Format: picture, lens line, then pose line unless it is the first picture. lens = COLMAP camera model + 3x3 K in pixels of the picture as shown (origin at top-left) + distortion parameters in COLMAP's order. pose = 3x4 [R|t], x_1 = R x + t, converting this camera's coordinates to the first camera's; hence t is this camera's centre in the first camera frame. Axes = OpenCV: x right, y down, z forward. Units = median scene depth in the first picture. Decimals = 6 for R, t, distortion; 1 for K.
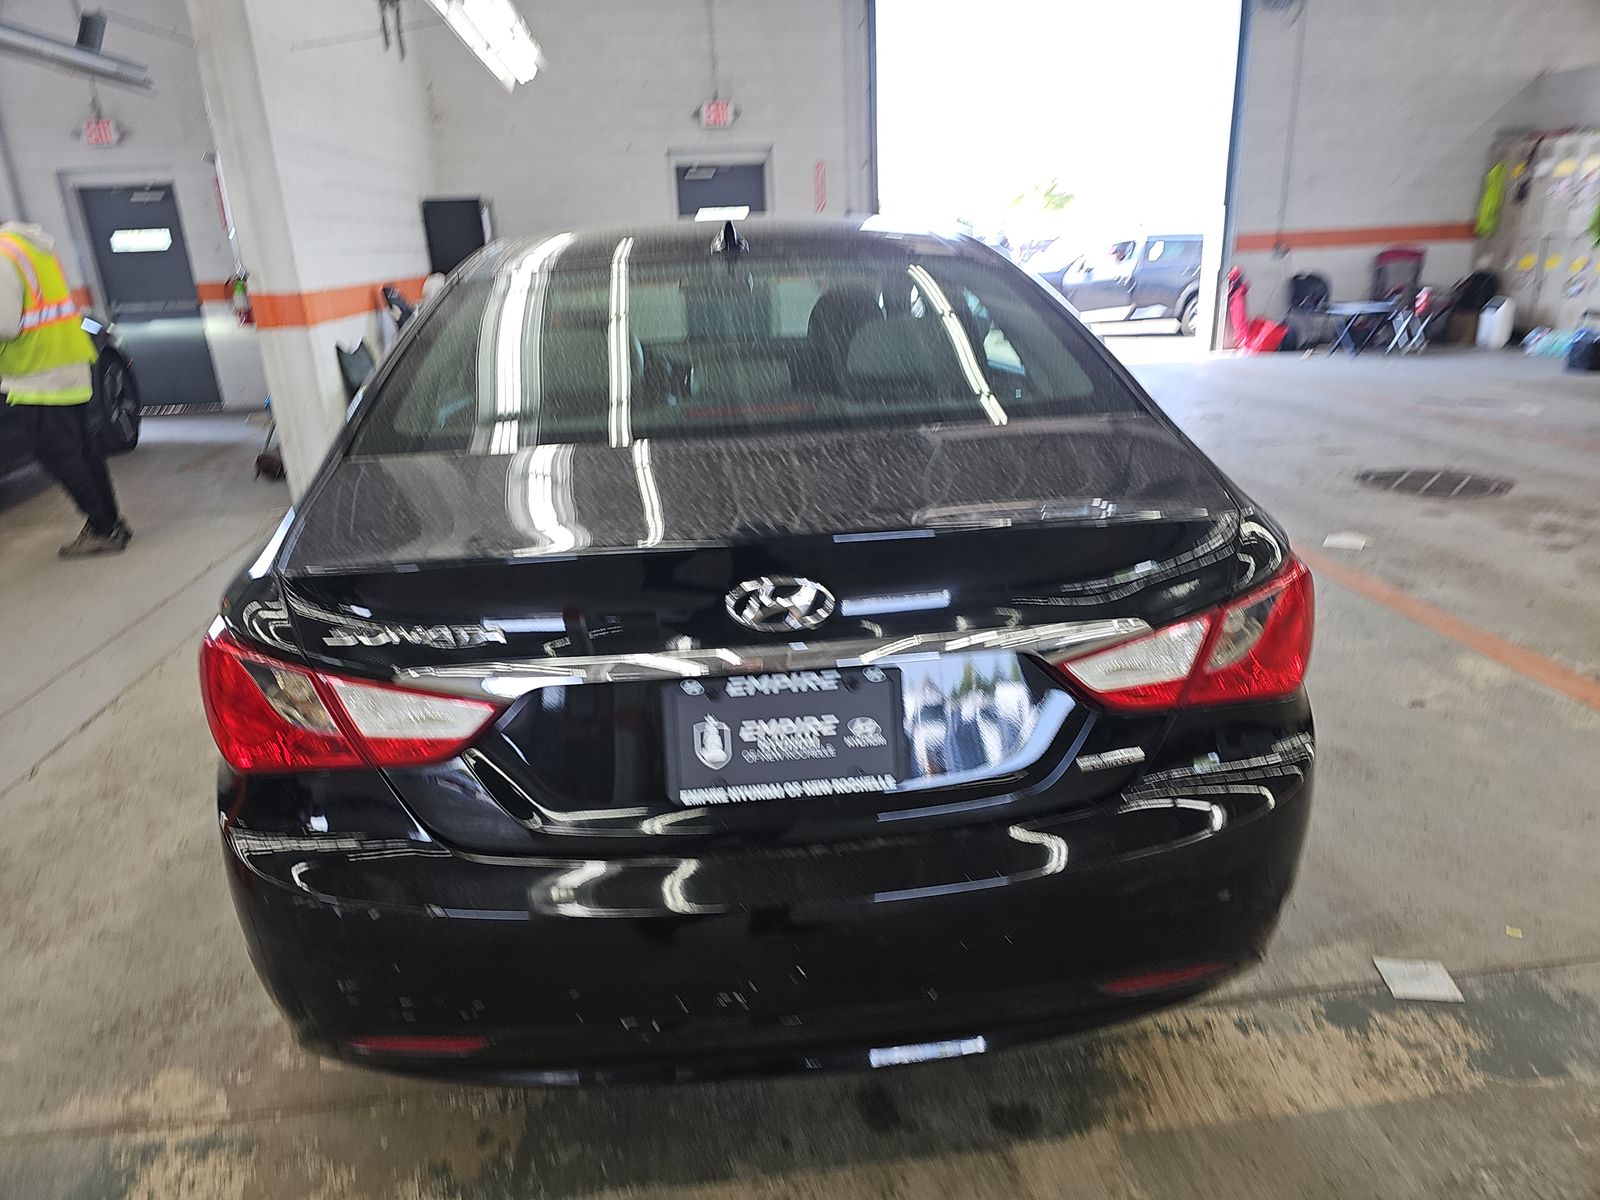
lens RADIAL K [[1060.1, 0, 792.7], [0, 1060.1, 608.0], [0, 0, 1]] dist [0.019056, -0.018279]
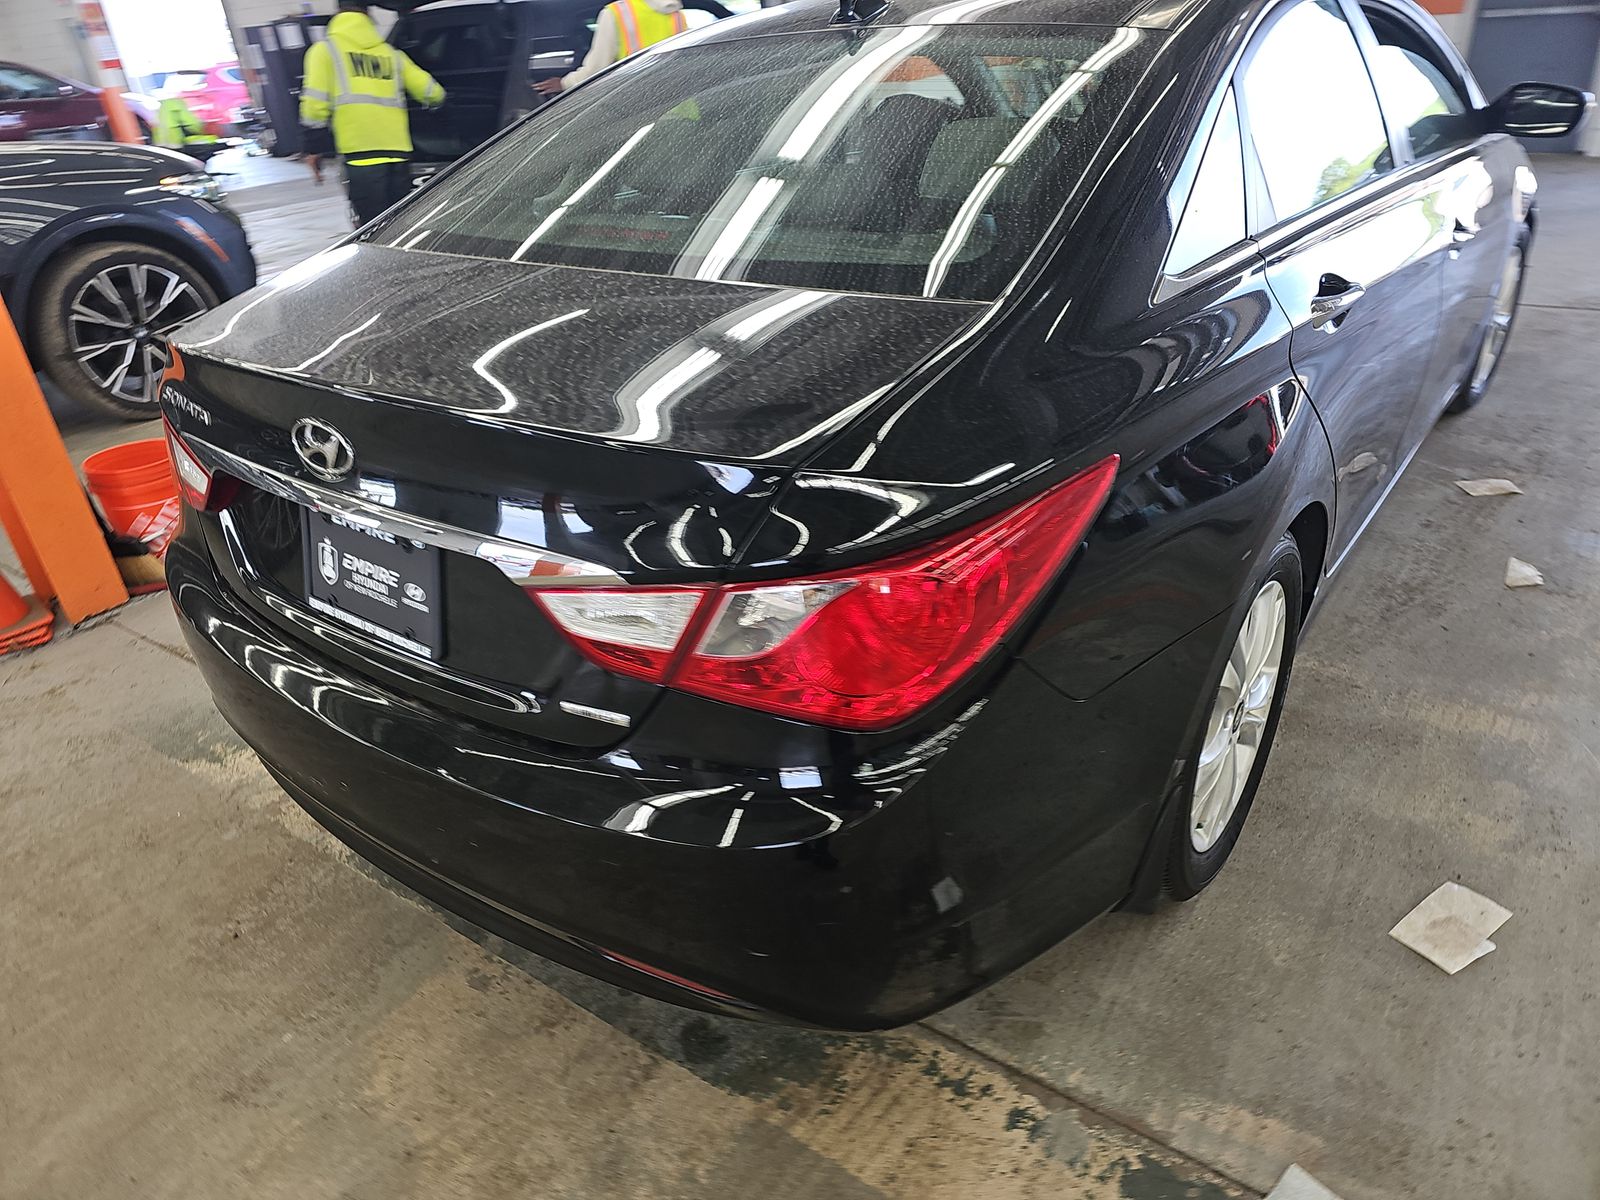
lens RADIAL K [[1060.1, 0, 777.6], [0, 1060.1, 613.3], [0, 0, 1]] dist [0.019056, -0.018279]
pose [[0.744094, 0.318424, -0.587308, 0.696870], [-0.182480, 0.942547, 0.279832, -0.158246], [0.642670, -0.101049, 0.759450, 0.363145]]
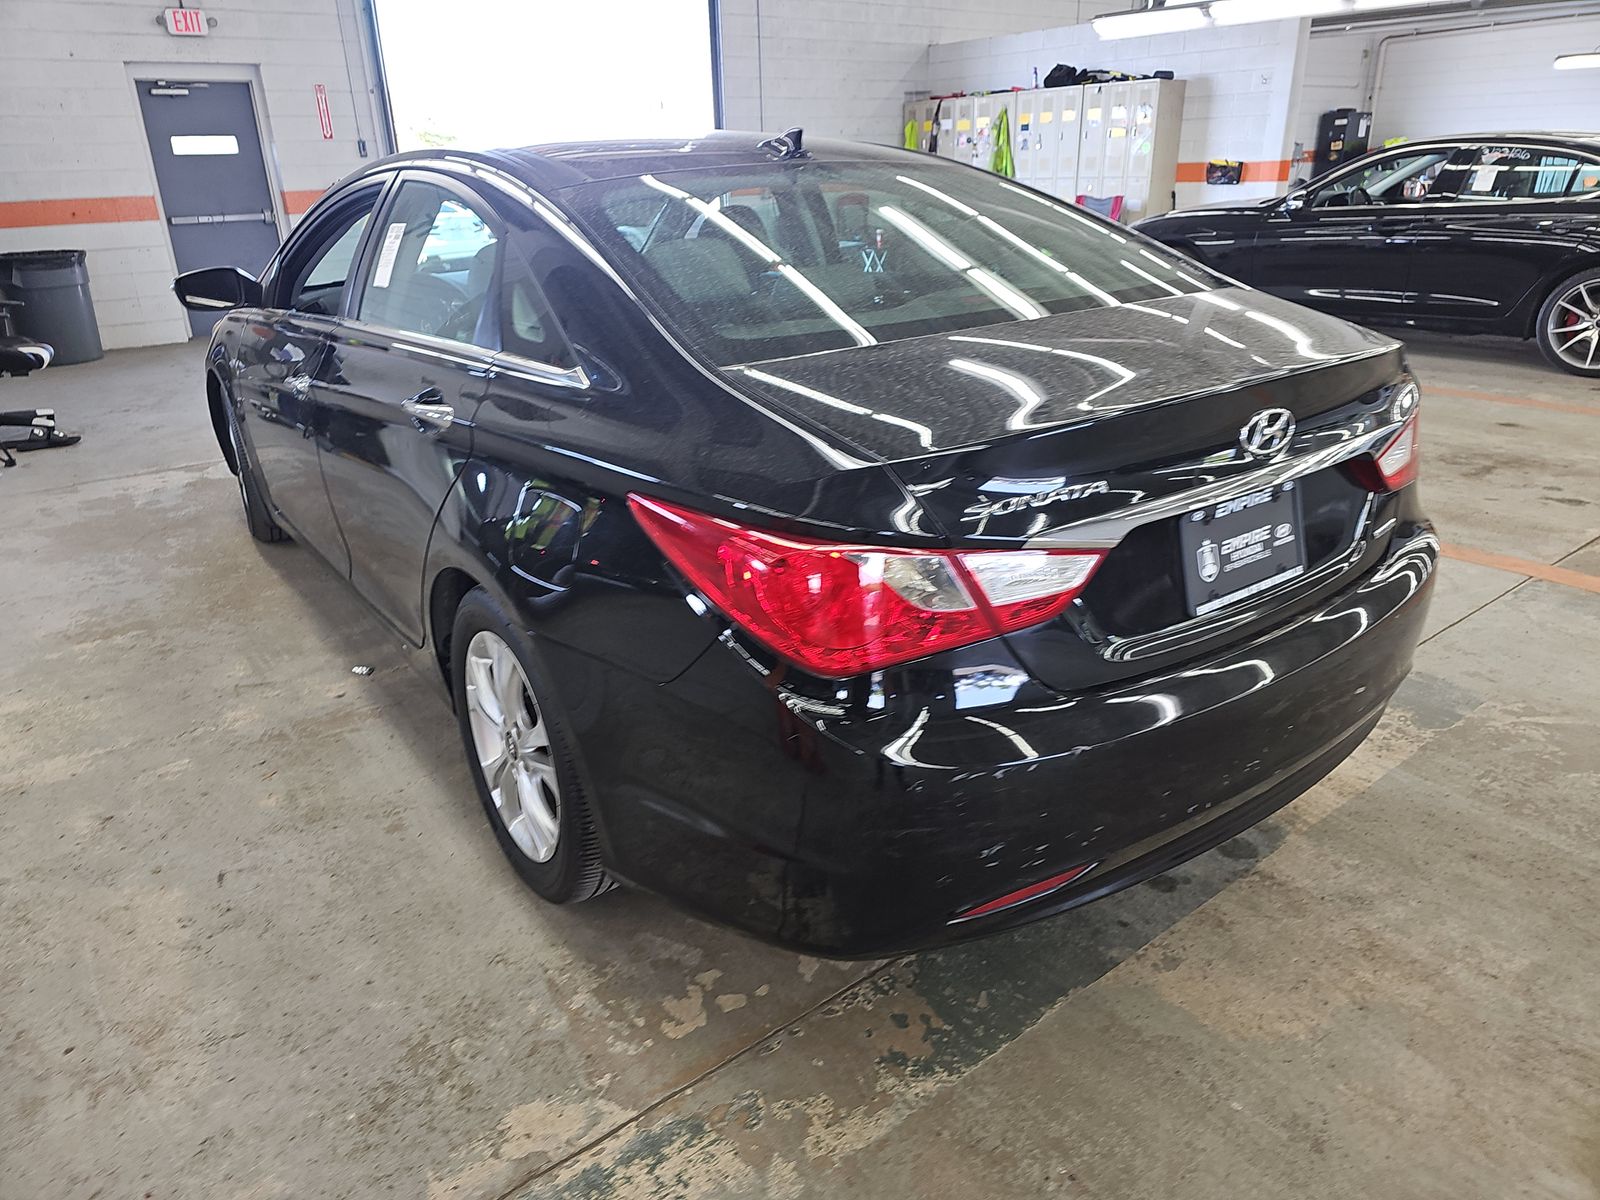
lens RADIAL K [[1060.1, 0, 803.0], [0, 1060.1, 589.1], [0, 0, 1]] dist [0.019056, -0.018279]
pose [[0.853601, -0.175540, 0.490461, -0.804390], [0.161408, 0.984303, 0.071376, 0.000350], [-0.495291, 0.018237, 0.868536, 0.150962]]
